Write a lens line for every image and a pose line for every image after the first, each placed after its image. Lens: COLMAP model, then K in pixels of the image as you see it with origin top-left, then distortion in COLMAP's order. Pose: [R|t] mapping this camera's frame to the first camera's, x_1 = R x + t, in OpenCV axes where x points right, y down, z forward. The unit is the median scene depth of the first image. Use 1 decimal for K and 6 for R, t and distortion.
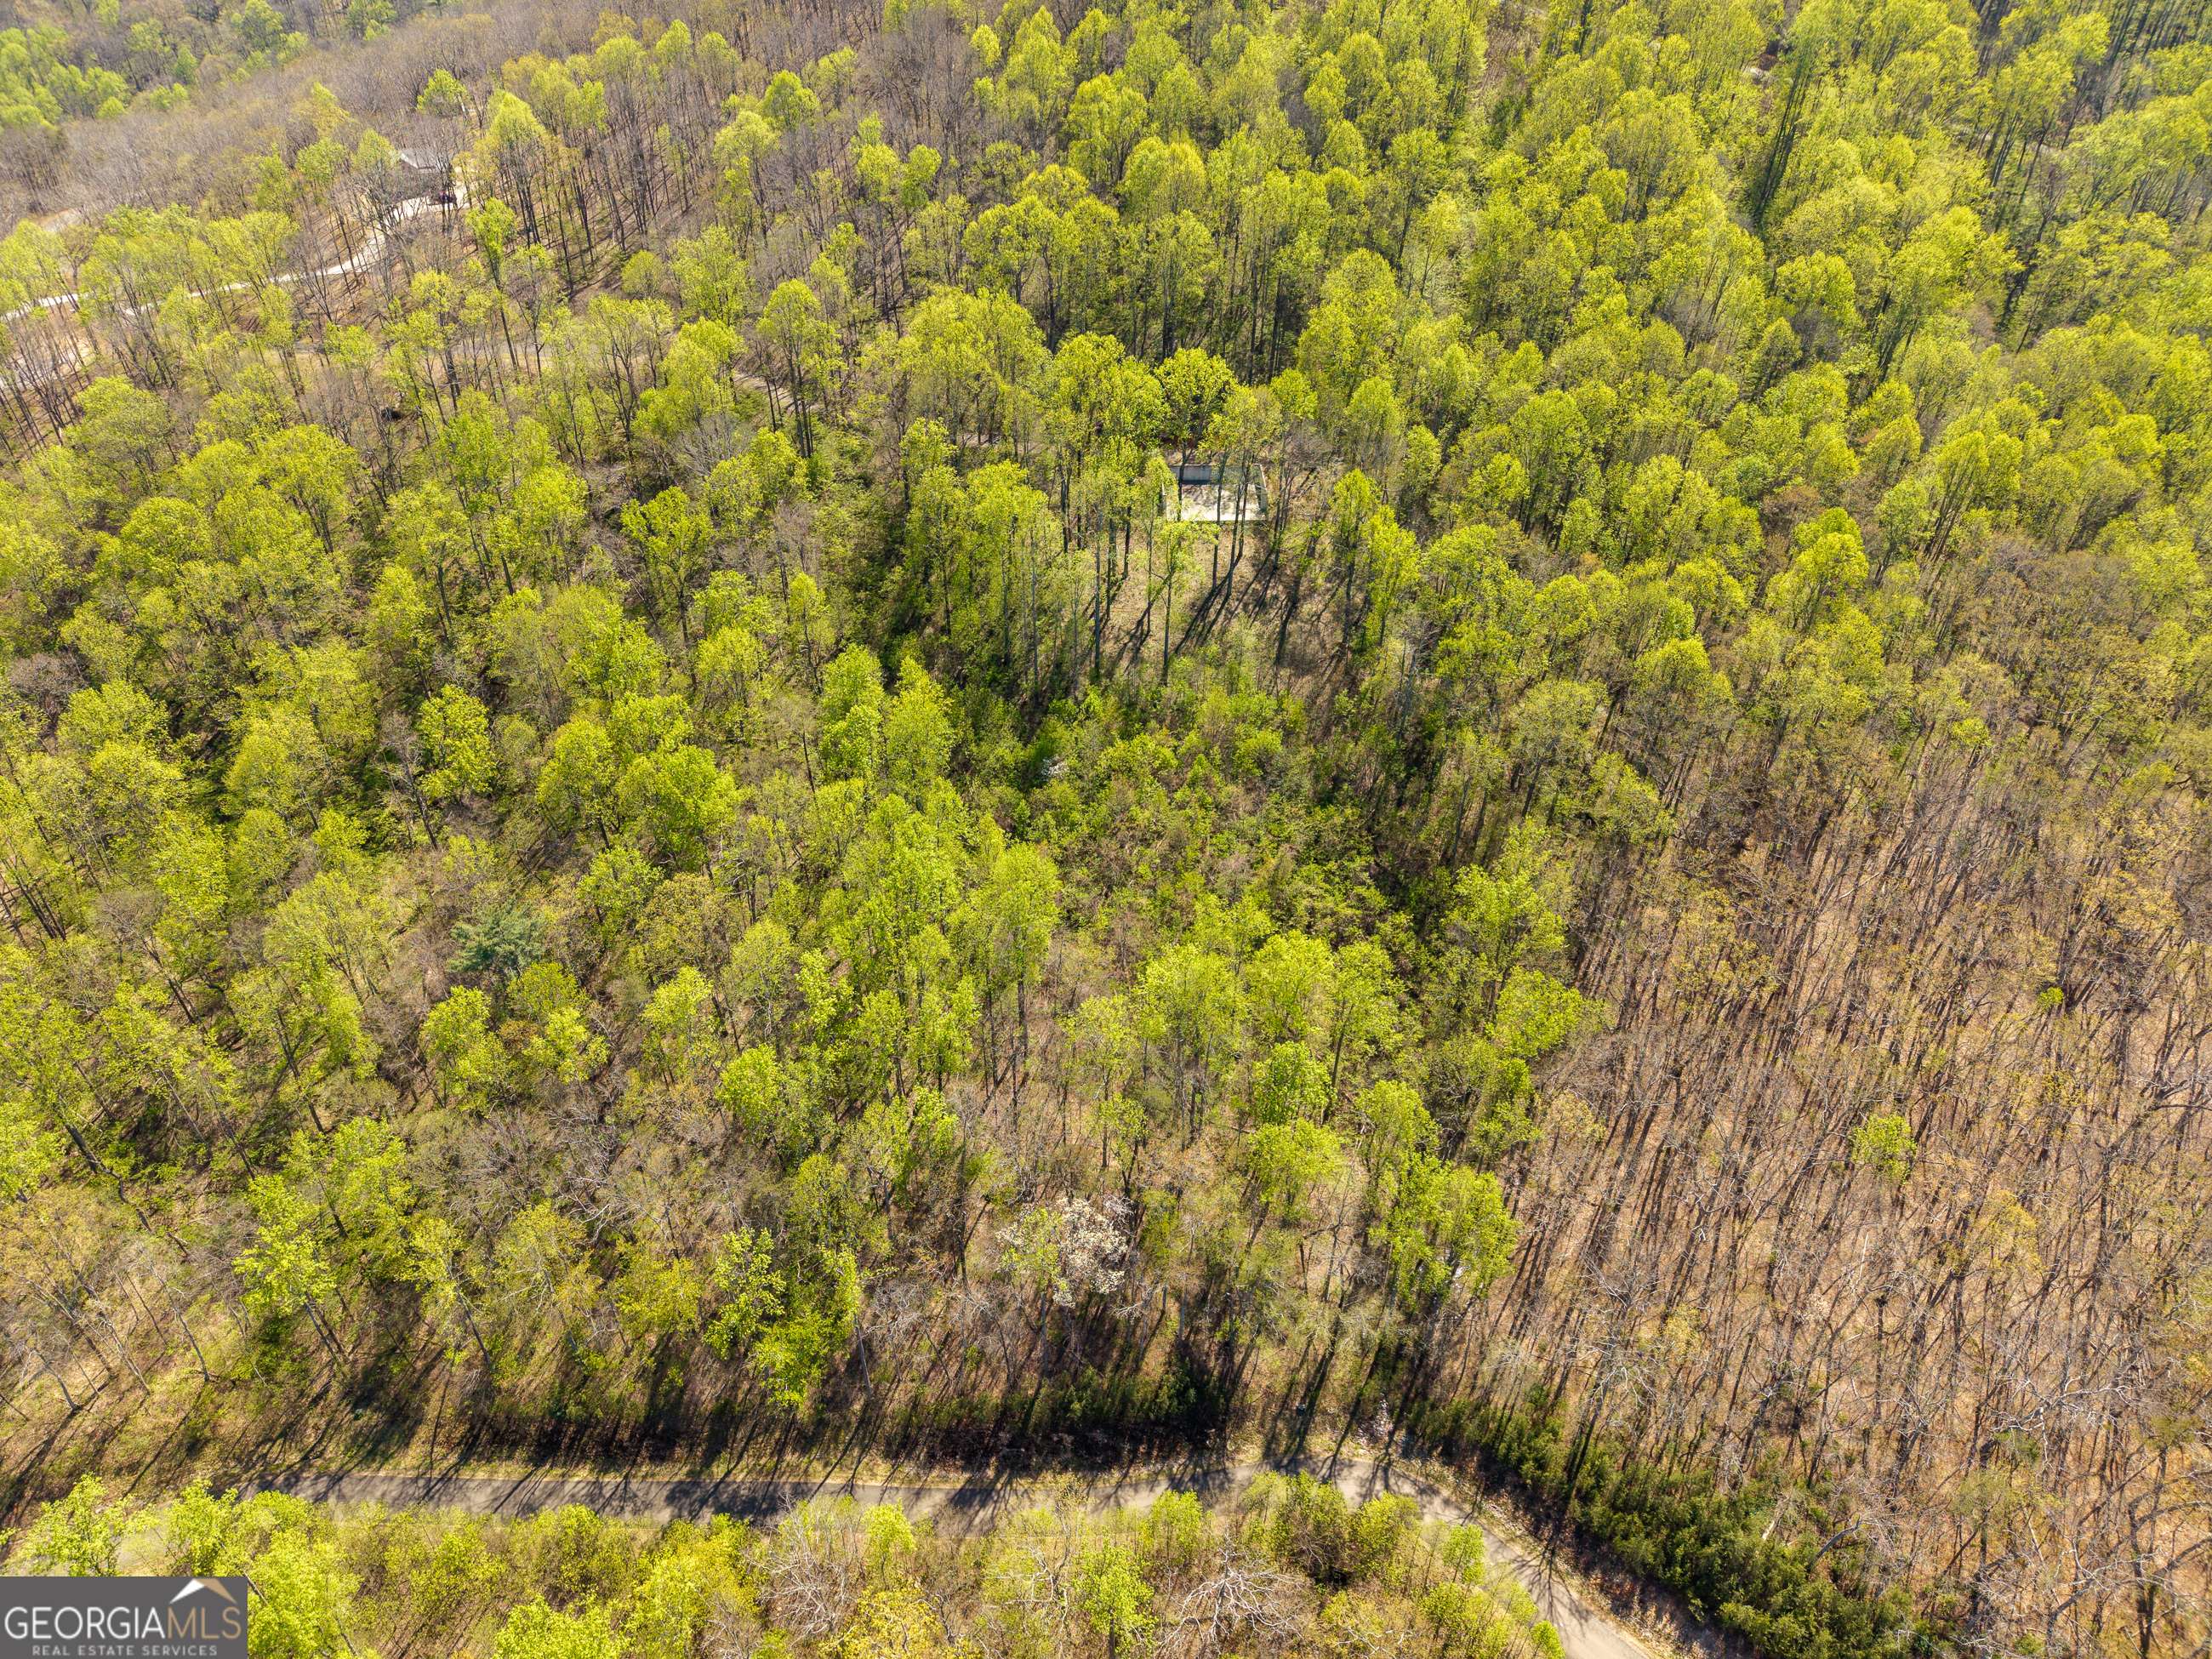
lens RADIAL K [[1513.7, 0, 1106.0], [0, 1513.7, 829.5], [0, 0, 1]] dist [0.034269, -0.026559]
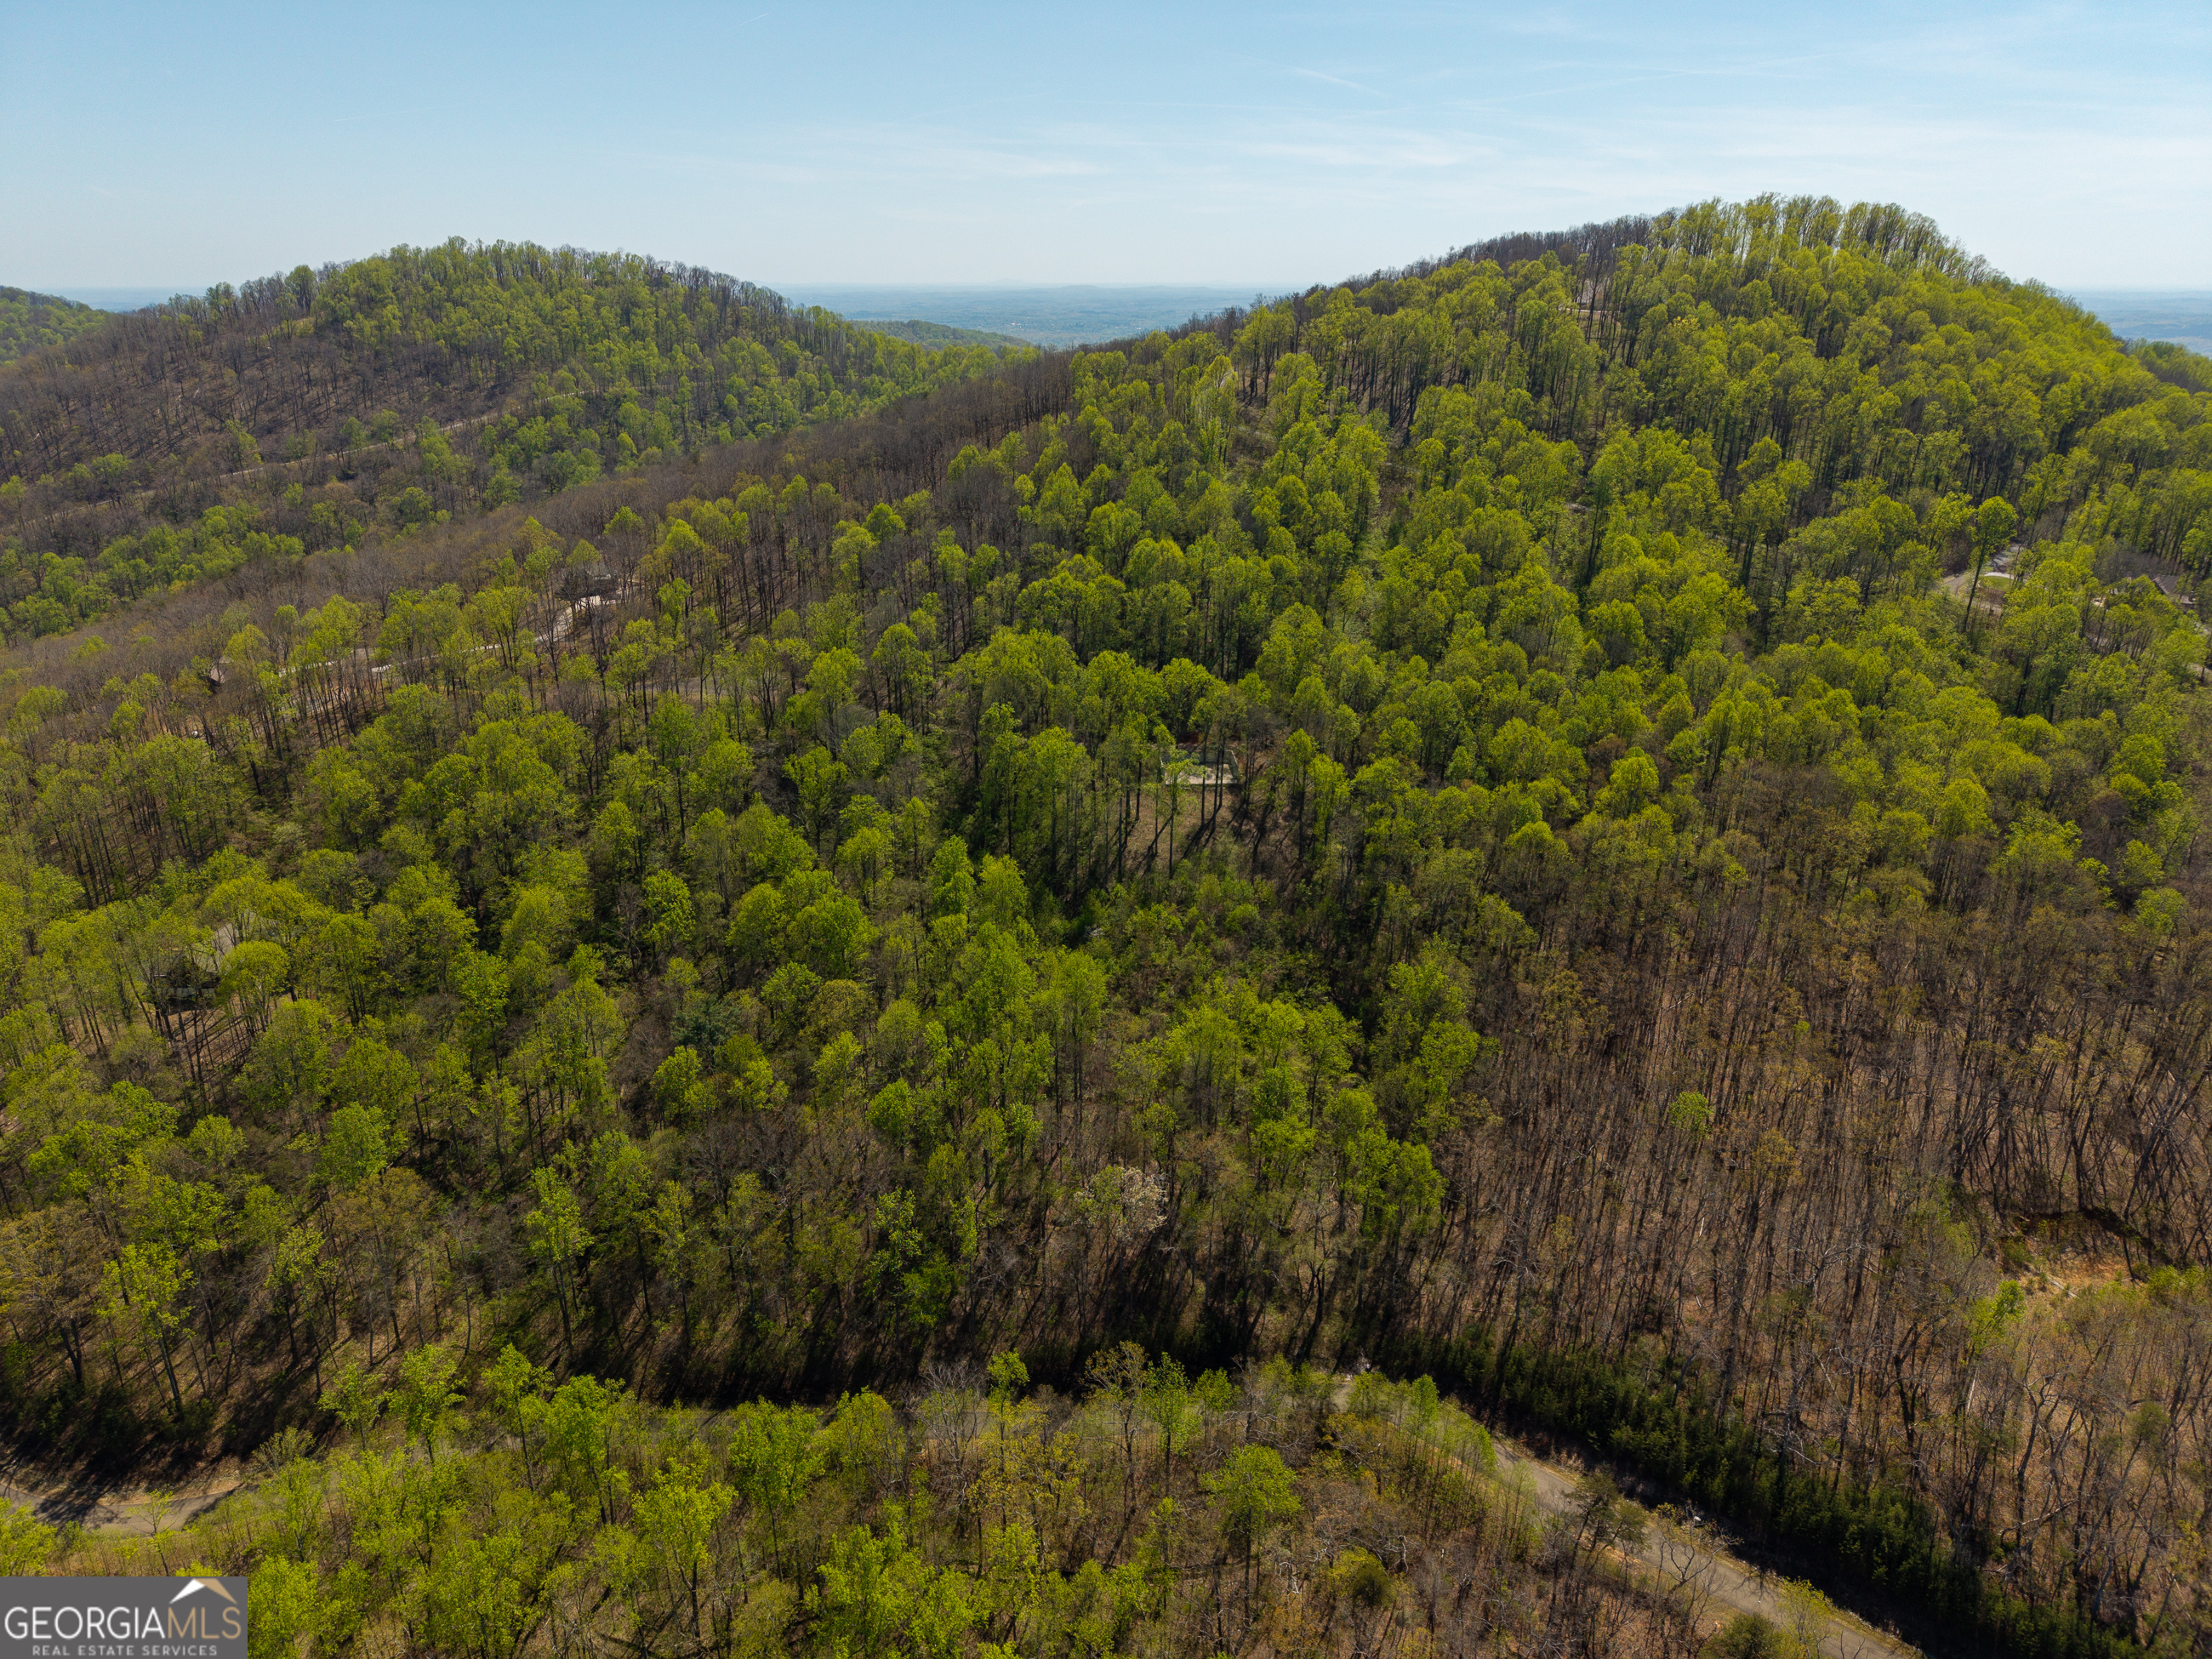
lens RADIAL K [[1543.9, 0, 1106.0], [0, 1543.9, 829.5], [0, 0, 1]] dist [0.155256, -0.344026]
pose [[0.999558, -0.011207, 0.027537, -0.057602], [0.019018, 0.952958, -0.302506, 0.277268], [-0.022852, 0.302896, 0.952750, -0.342018]]
